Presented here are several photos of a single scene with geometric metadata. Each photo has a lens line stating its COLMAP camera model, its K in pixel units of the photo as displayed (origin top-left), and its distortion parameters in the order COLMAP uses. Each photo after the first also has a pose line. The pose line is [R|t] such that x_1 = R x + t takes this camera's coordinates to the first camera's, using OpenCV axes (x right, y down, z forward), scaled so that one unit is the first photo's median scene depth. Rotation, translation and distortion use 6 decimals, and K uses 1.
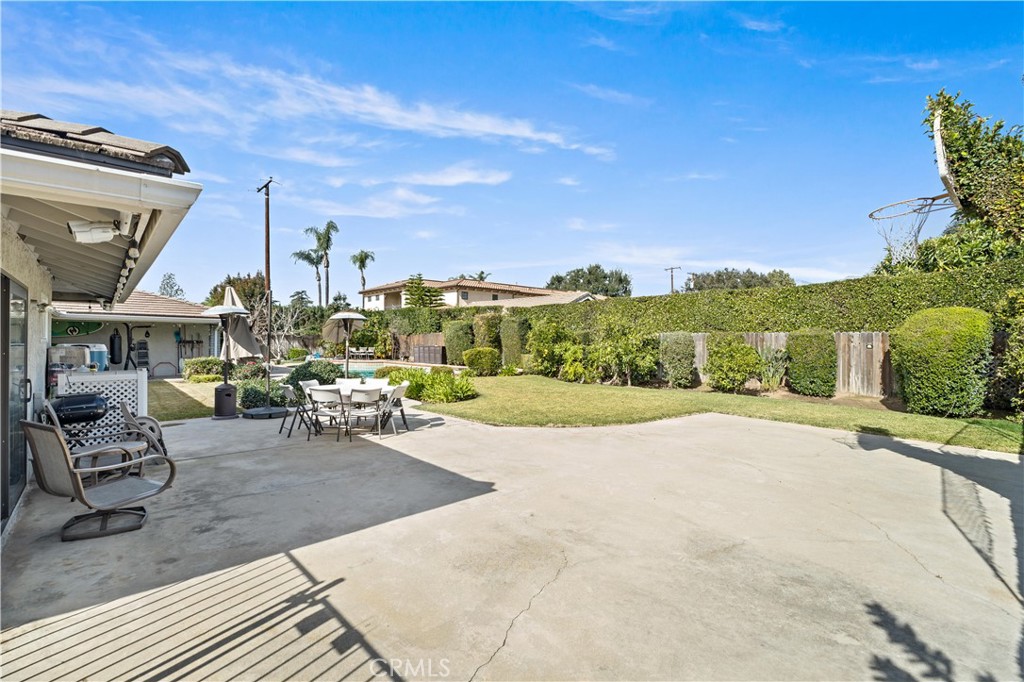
lens RADIAL K [[464.7, 0, 513.0], [0, 464.7, 341.4], [0, 0, 1]] dist [-0.015833, 0.004054]
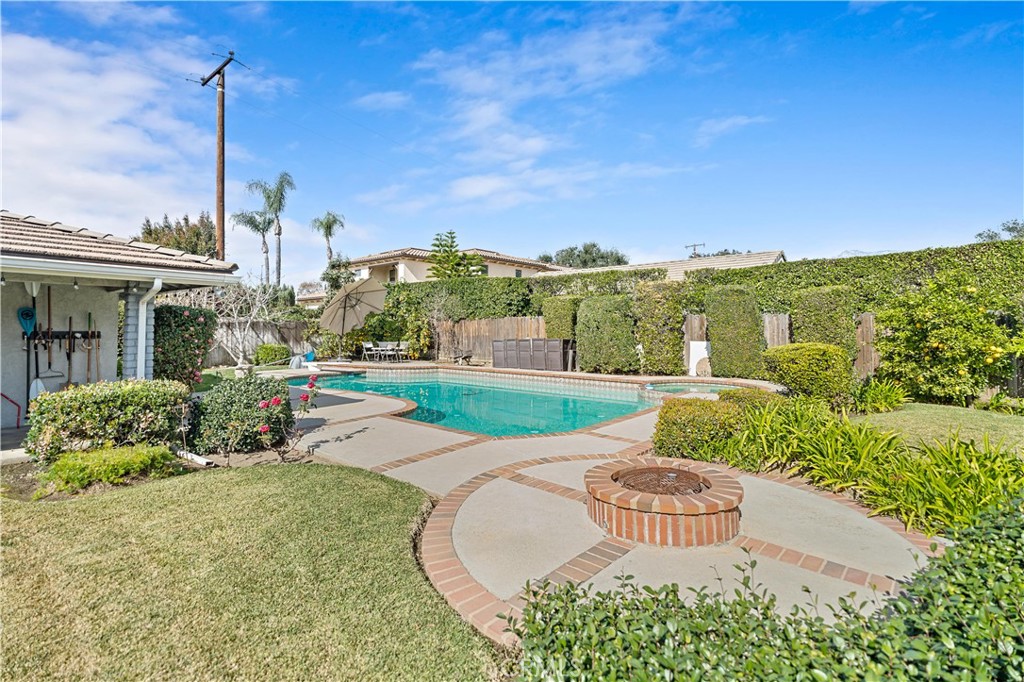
lens RADIAL K [[464.7, 0, 502.5], [0, 464.7, 317.5], [0, 0, 1]] dist [-0.015833, 0.004054]
pose [[0.990981, -0.003799, 0.133952, -0.243179], [0.007797, 0.999539, -0.029332, 0.000241], [-0.133779, 0.030112, 0.990554, 0.357531]]
